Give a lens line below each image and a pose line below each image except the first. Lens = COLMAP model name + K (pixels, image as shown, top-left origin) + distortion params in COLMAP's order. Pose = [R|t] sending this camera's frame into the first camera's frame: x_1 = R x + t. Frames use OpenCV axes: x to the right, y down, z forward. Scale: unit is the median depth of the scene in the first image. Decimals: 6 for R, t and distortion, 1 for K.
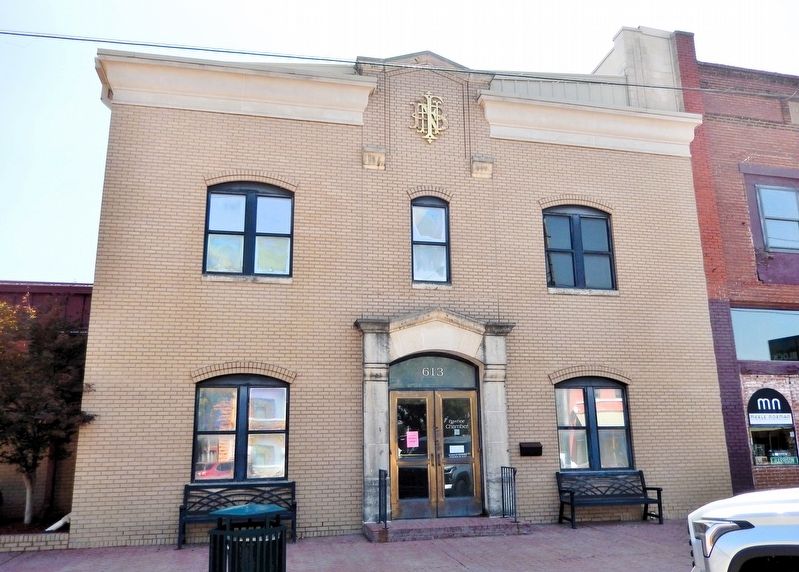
lens RADIAL K [[621.0, 0, 399.3], [0, 621.0, 237.0], [0, 0, 1]] dist [0.009103, -0.006660]
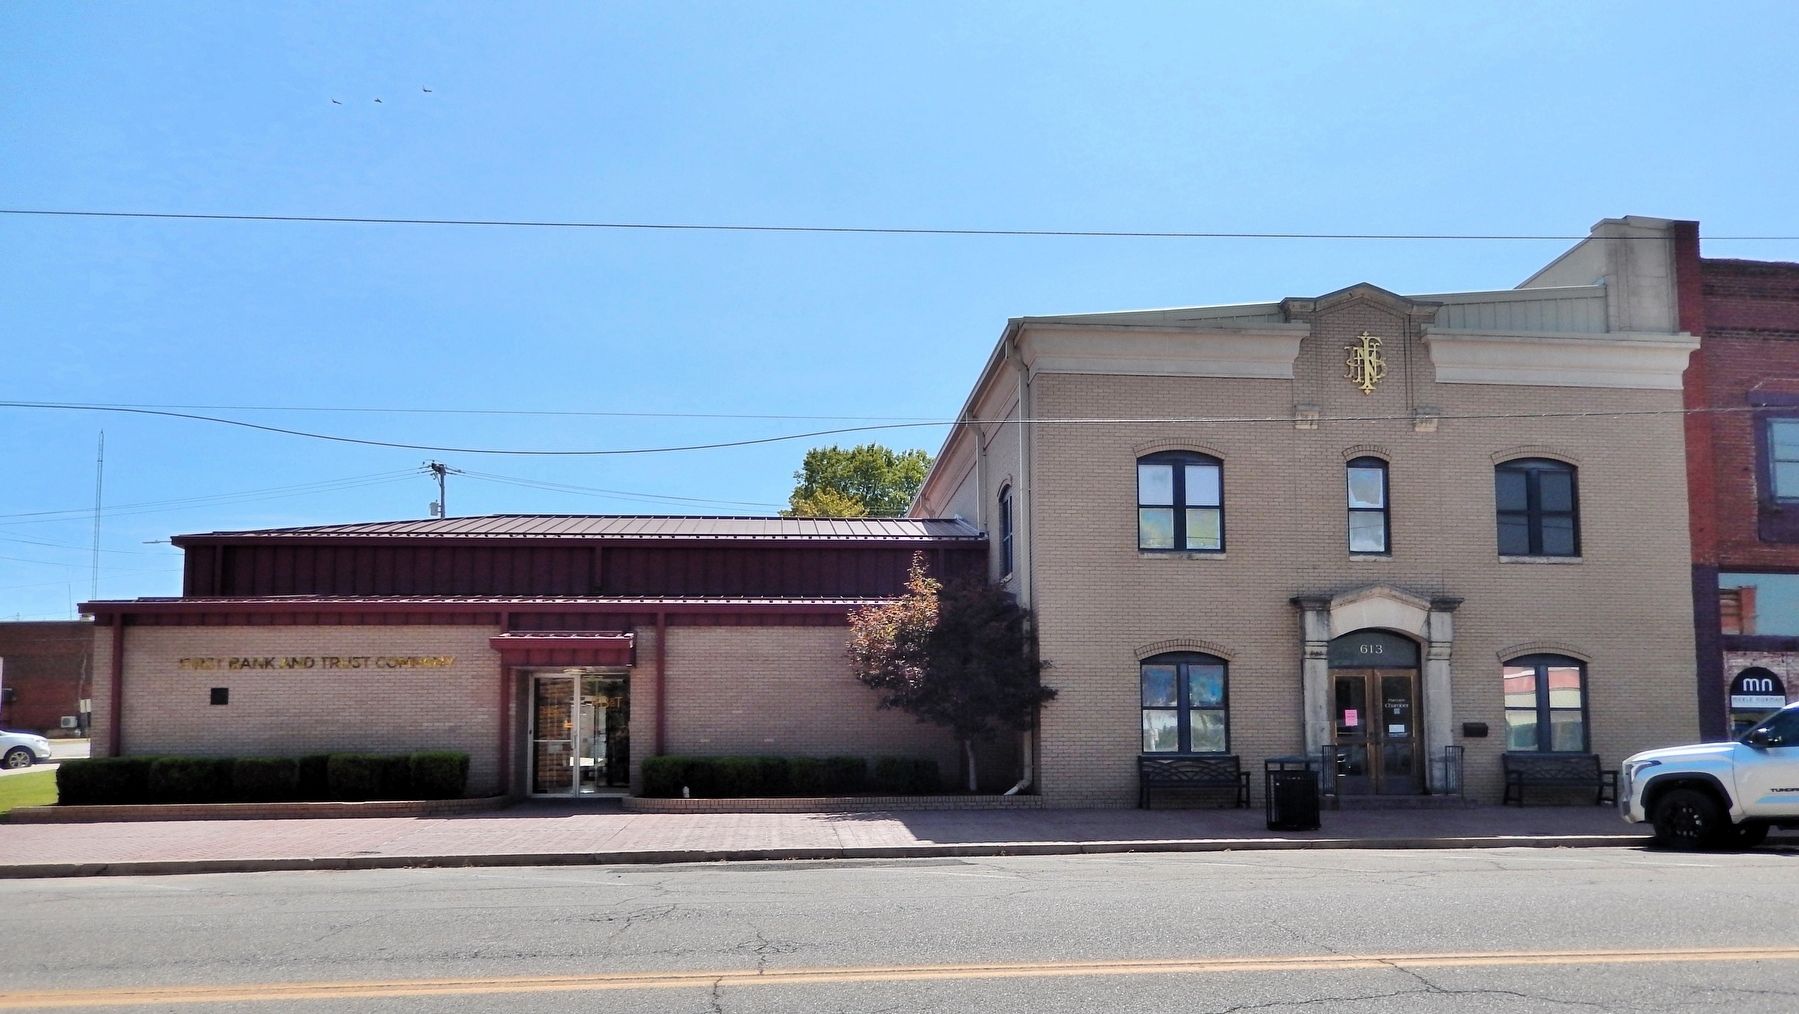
lens RADIAL K [[1434.2, 0, 899.5], [0, 1434.2, 507.0], [0, 0, 1]] dist [-0.005516, -0.004247]
pose [[0.994046, -0.003389, -0.108906, -0.401118], [0.019497, 0.988916, 0.147188, -0.314723], [0.107200, -0.148435, 0.983095, -1.126689]]
